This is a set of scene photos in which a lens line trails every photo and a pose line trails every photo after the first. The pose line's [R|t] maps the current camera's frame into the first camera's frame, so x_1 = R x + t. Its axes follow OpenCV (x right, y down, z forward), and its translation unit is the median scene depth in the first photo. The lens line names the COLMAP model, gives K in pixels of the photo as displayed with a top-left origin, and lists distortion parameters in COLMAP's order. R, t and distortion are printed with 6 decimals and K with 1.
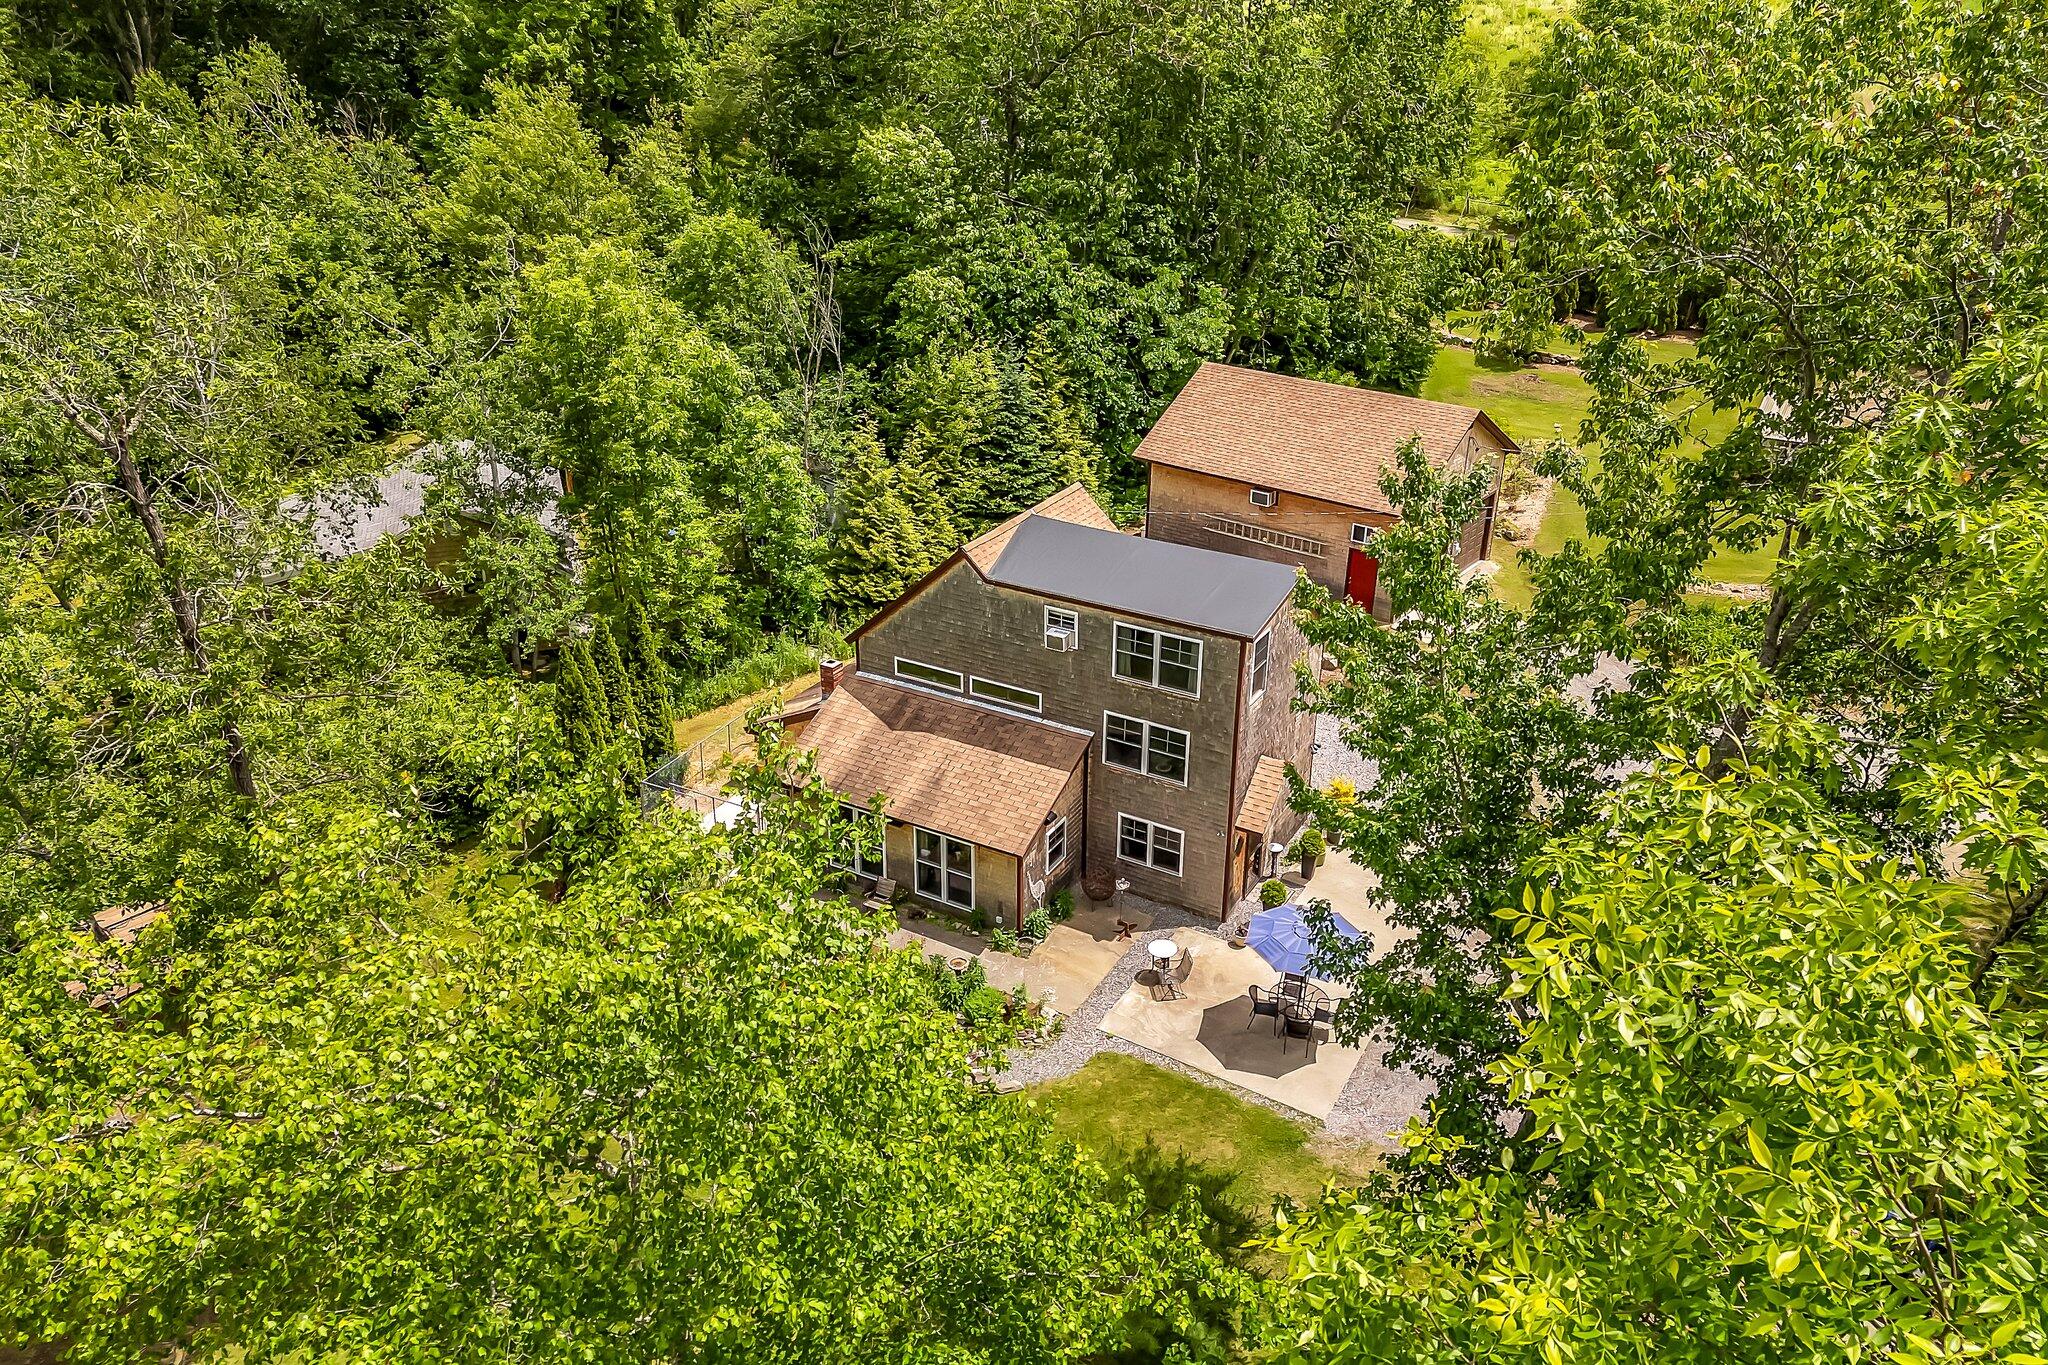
lens RADIAL K [[1427.2, 0, 1030.0], [0, 1427.2, 637.3], [0, 0, 1]] dist [0.000135, -0.000669]
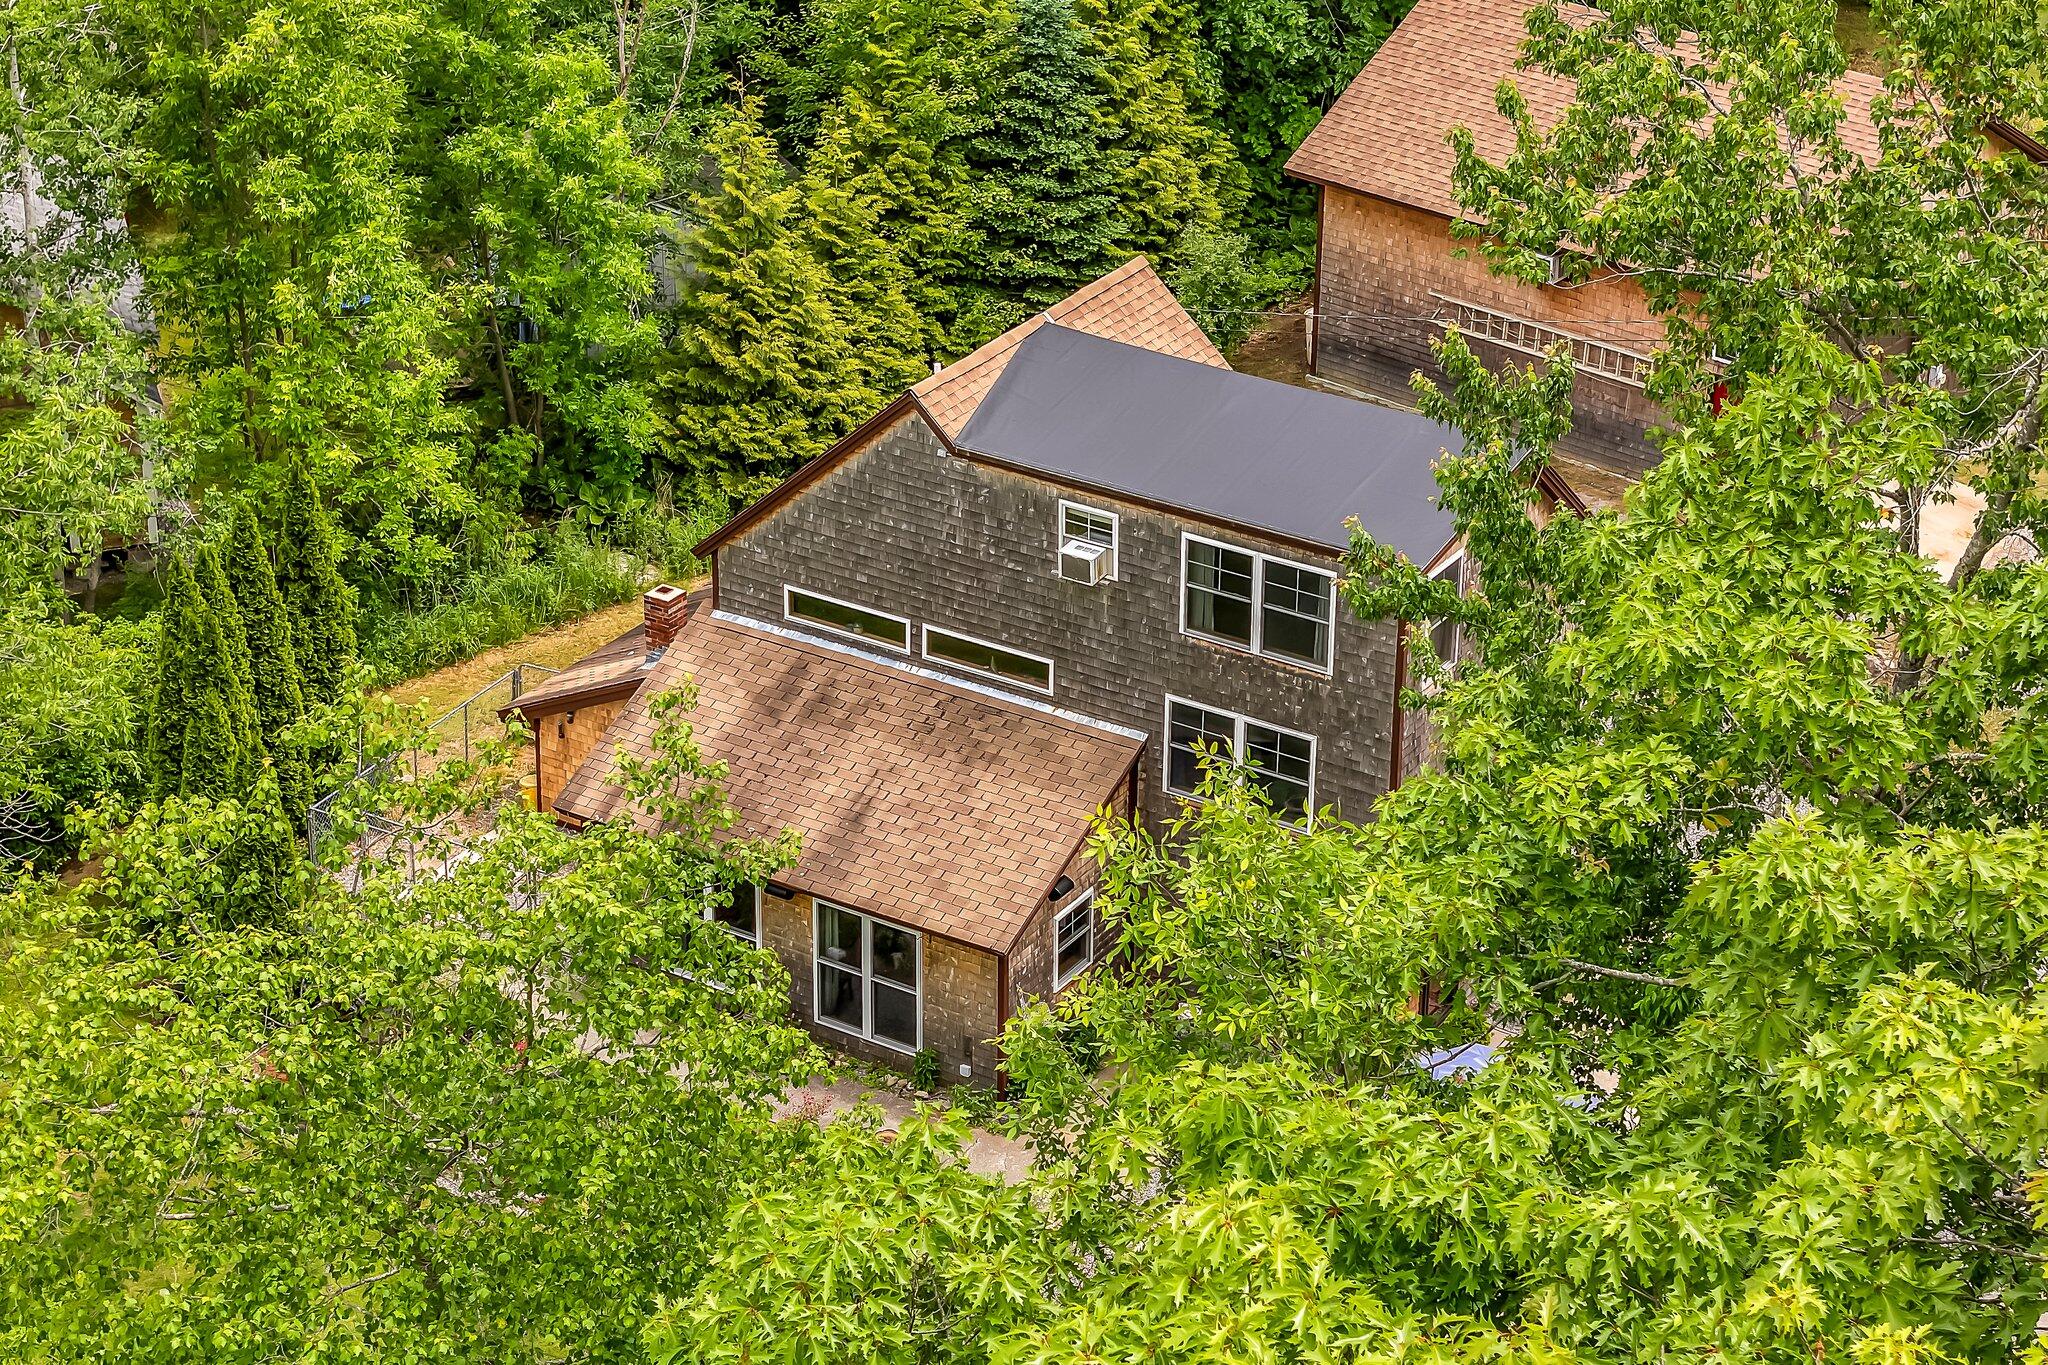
lens RADIAL K [[4138.5, 0, 1024.2], [0, 4138.5, 682.3], [0, 0, 1]] dist [-0.101731, 0.000000]
pose [[0.998830, 0.021591, -0.043264, 0.051506], [-0.019239, 0.998352, 0.054061, -0.029022], [0.044360, -0.053166, 0.997600, -0.446127]]
